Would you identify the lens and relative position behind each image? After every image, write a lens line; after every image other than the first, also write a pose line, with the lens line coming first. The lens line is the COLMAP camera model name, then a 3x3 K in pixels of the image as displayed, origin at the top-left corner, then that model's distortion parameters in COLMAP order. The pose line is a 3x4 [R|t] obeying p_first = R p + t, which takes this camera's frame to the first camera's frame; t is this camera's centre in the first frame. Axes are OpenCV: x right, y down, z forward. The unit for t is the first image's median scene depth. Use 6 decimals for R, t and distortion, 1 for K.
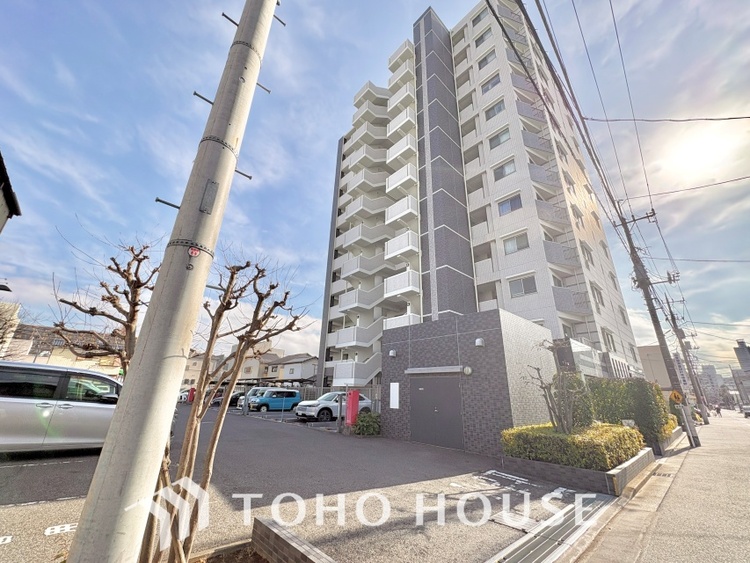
lens RADIAL K [[298.0, 0, 375.8], [0, 298.0, 282.1], [0, 0, 1]] dist [0.000079, 0.000137]
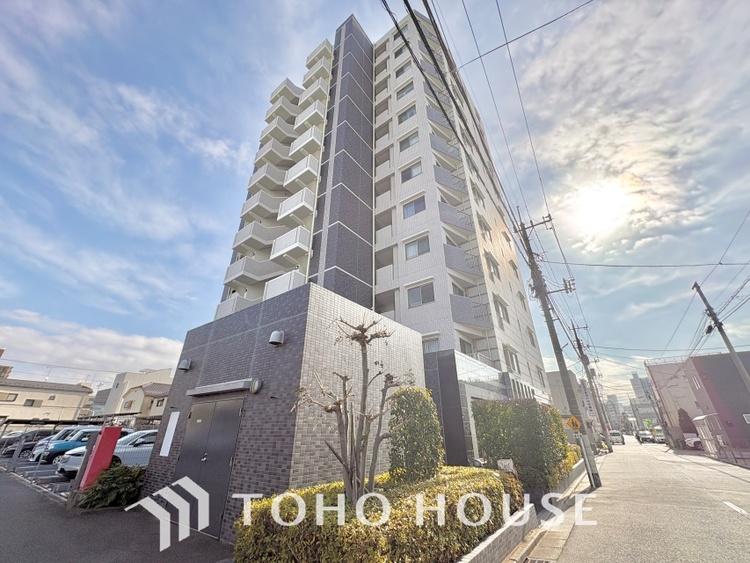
lens RADIAL K [[298.0, 0, 375.8], [0, 298.0, 282.1], [0, 0, 1]] dist [0.000079, 0.000137]
pose [[0.983184, 0.055283, 0.174050, 0.193372], [-0.037467, 0.993868, -0.104029, 0.065175], [-0.178733, 0.095759, 0.979227, 0.161438]]
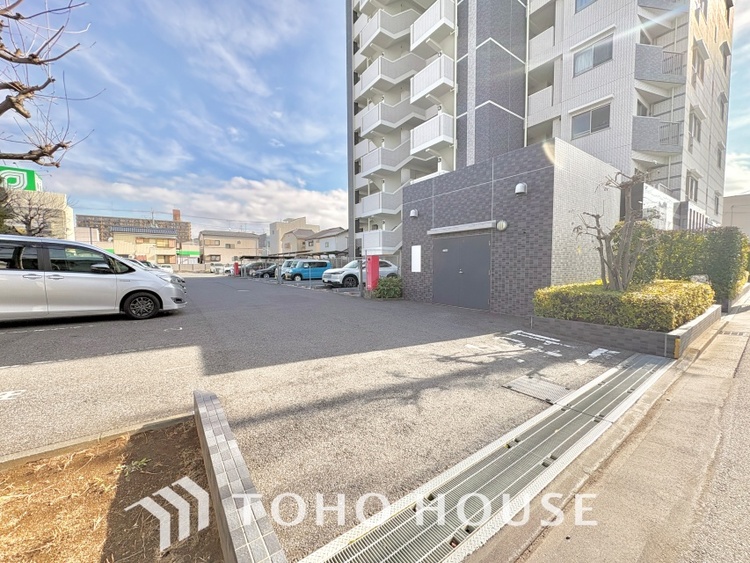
lens RADIAL K [[298.0, 0, 375.8], [0, 298.0, 282.1], [0, 0, 1]] dist [0.000079, 0.000137]
pose [[0.991461, -0.026373, -0.127712, 0.029637], [0.075927, 0.912964, 0.400913, 0.037906], [0.106023, -0.407187, 0.907170, 0.070399]]
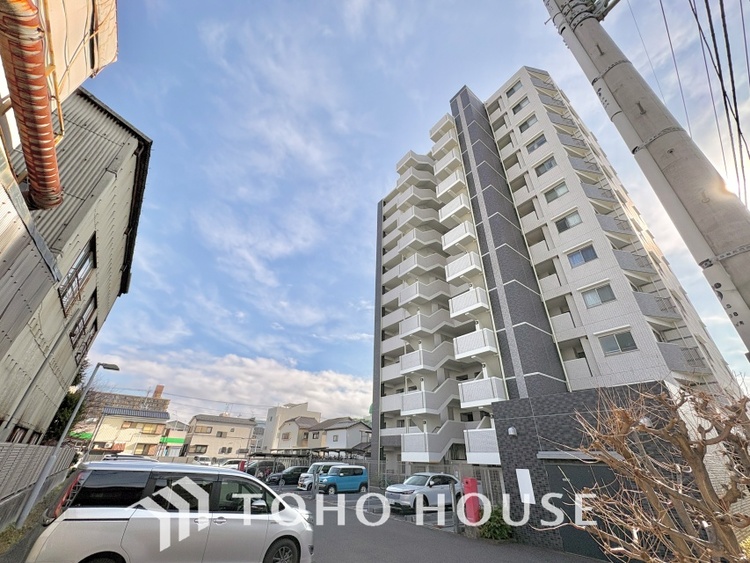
lens RADIAL K [[298.2, 0, 375.0], [0, 298.2, 281.5], [0, 0, 1]] dist [0.000140, -0.000138]
pose [[0.996144, -0.047529, -0.073740, -0.148596], [0.033704, 0.983359, -0.178517, -0.029383], [0.080998, 0.175343, 0.981170, 0.017527]]
